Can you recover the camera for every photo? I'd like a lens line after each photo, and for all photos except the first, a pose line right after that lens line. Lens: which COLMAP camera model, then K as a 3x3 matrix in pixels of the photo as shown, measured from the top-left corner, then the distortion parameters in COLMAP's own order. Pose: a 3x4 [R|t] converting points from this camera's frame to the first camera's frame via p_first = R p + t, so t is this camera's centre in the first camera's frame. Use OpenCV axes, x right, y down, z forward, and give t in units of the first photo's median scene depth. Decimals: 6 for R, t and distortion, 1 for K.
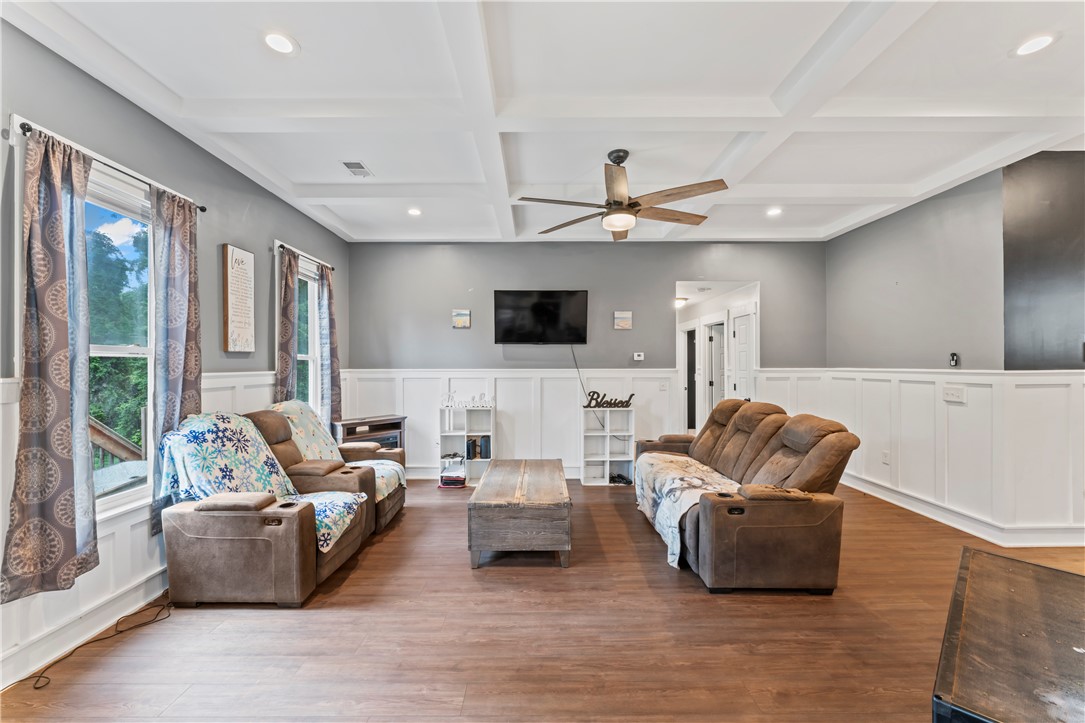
lens RADIAL K [[430.5, 0, 538.6], [0, 430.5, 364.2], [0, 0, 1]] dist [-0.000518, -0.000519]
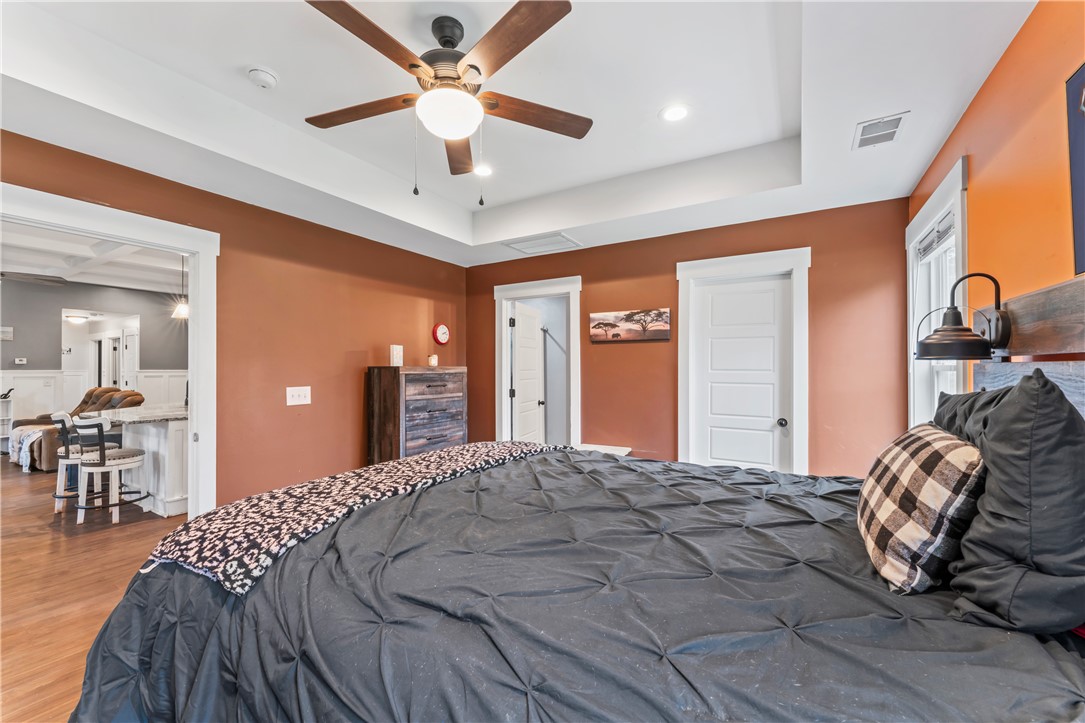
lens RADIAL K [[430.5, 0, 541.9], [0, 430.5, 366.7], [0, 0, 1]] dist [-0.000518, -0.000519]
pose [[0.513861, 0.008988, 0.857826, -0.282774], [-0.001685, 0.999954, -0.009467, 0.033935], [-0.857872, 0.003419, 0.513852, -3.691807]]
